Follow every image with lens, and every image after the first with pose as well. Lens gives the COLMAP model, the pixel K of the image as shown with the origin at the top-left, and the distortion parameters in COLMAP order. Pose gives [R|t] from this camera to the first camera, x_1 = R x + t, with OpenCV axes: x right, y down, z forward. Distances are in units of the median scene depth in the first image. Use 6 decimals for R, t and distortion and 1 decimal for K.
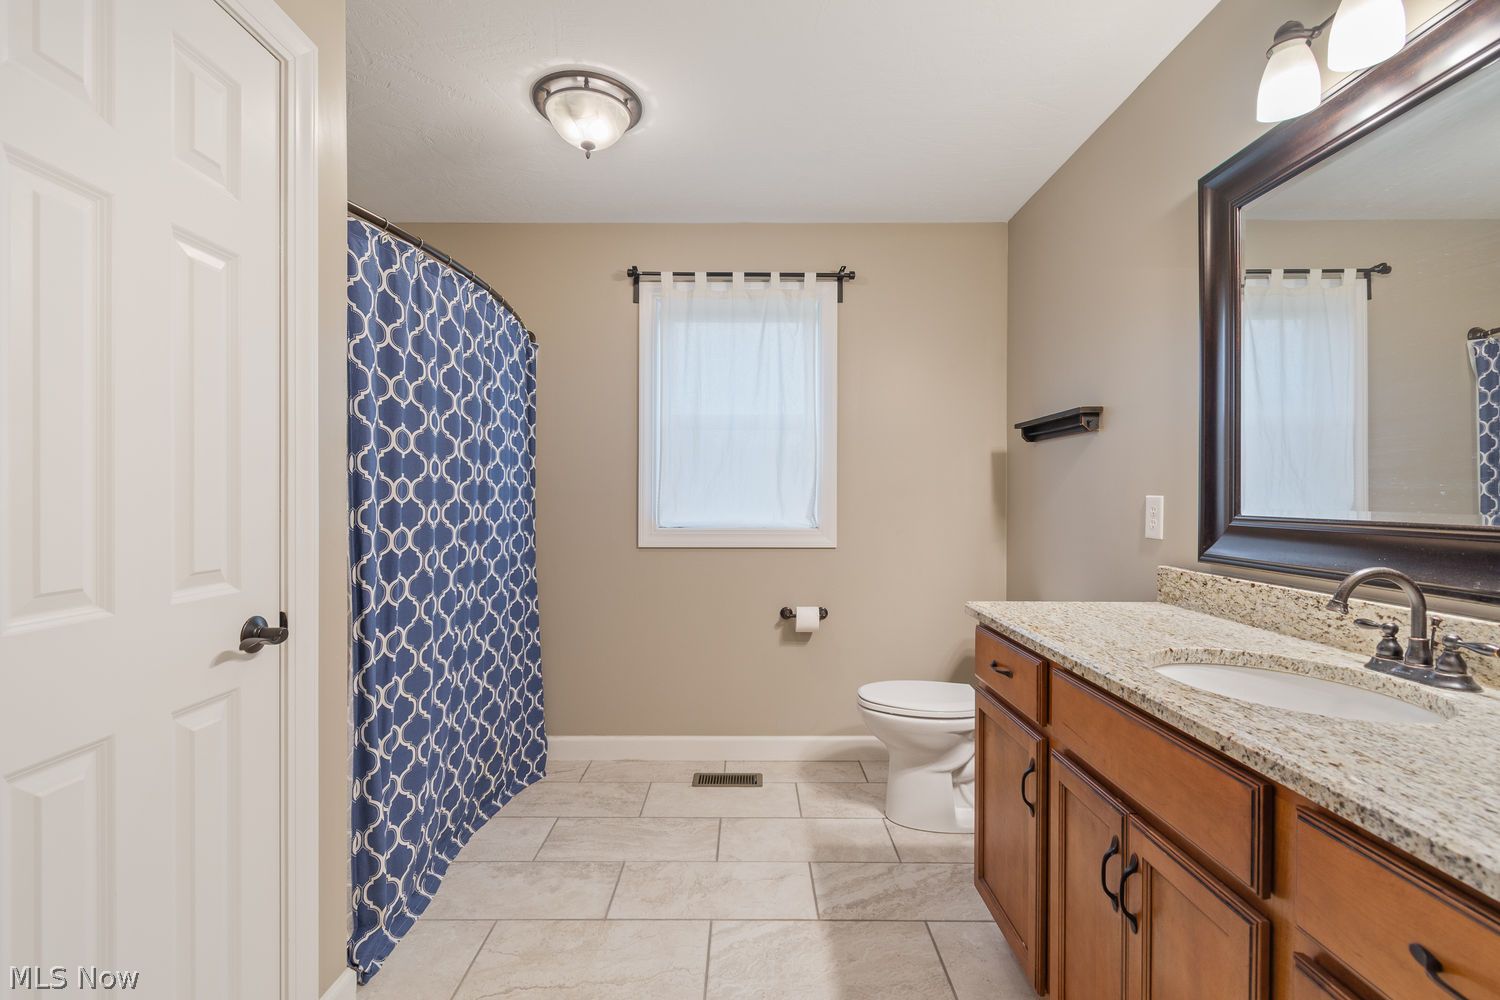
lens RADIAL K [[674.8, 0, 747.8], [0, 674.8, 499.3], [0, 0, 1]] dist [-0.000994, -0.002585]
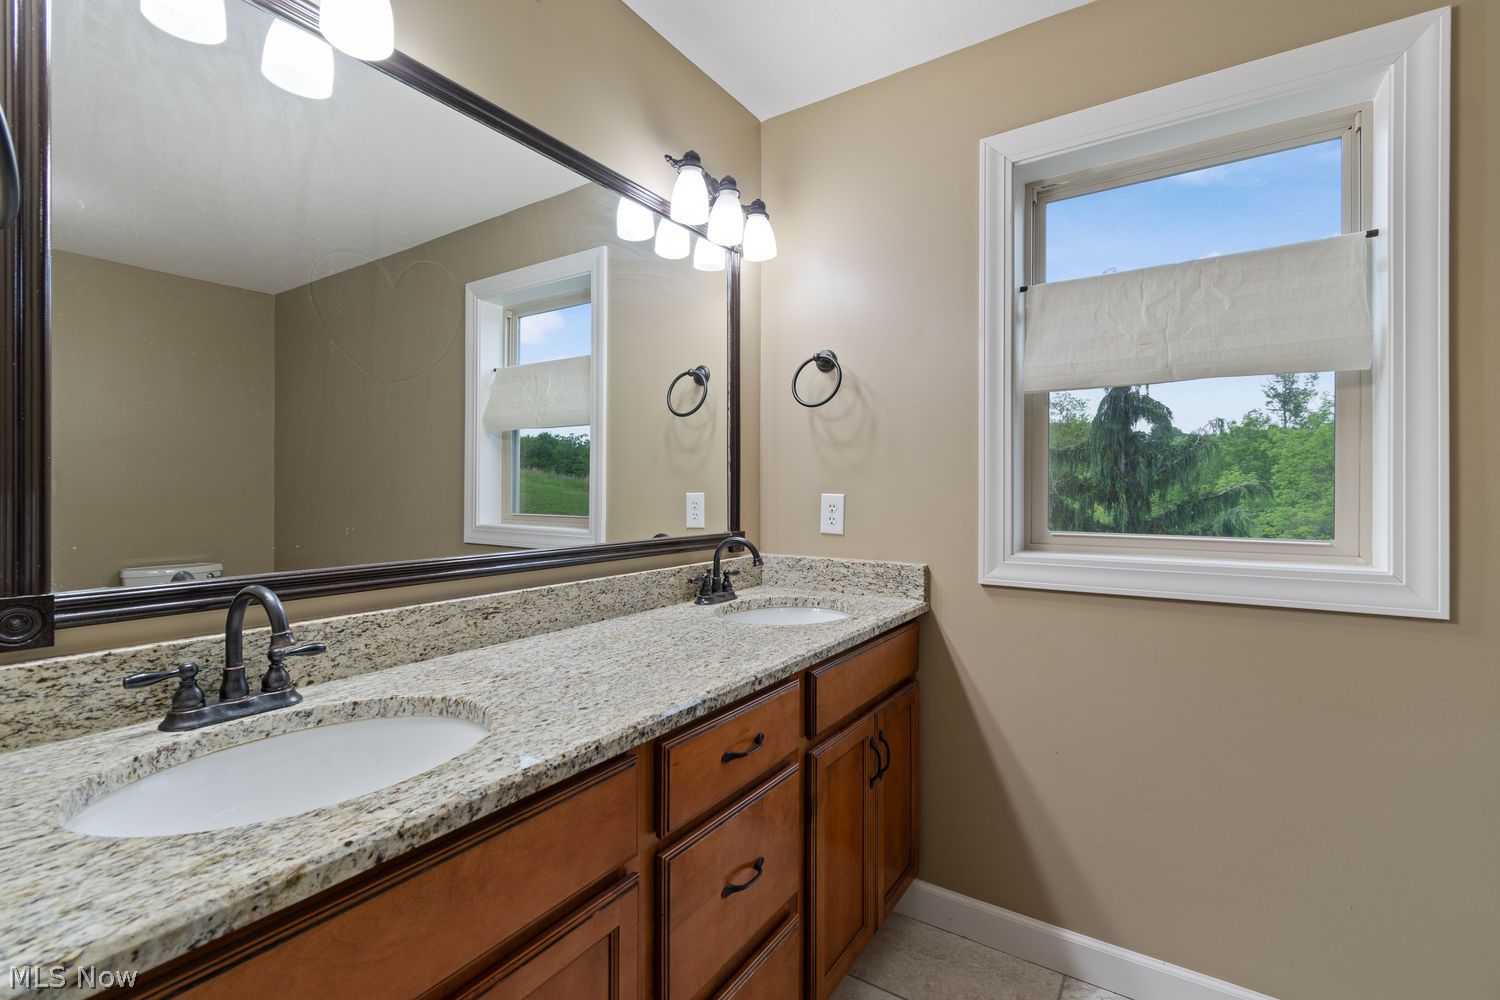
lens RADIAL K [[674.8, 0, 750.4], [0, 674.8, 495.9], [0, 0, 1]] dist [-0.000994, -0.002585]
pose [[-0.842505, -0.004430, 0.538671, -0.008136], [0.001878, 0.999936, 0.011161, -0.019441], [-0.538686, 0.010415, -0.842442, 1.493312]]
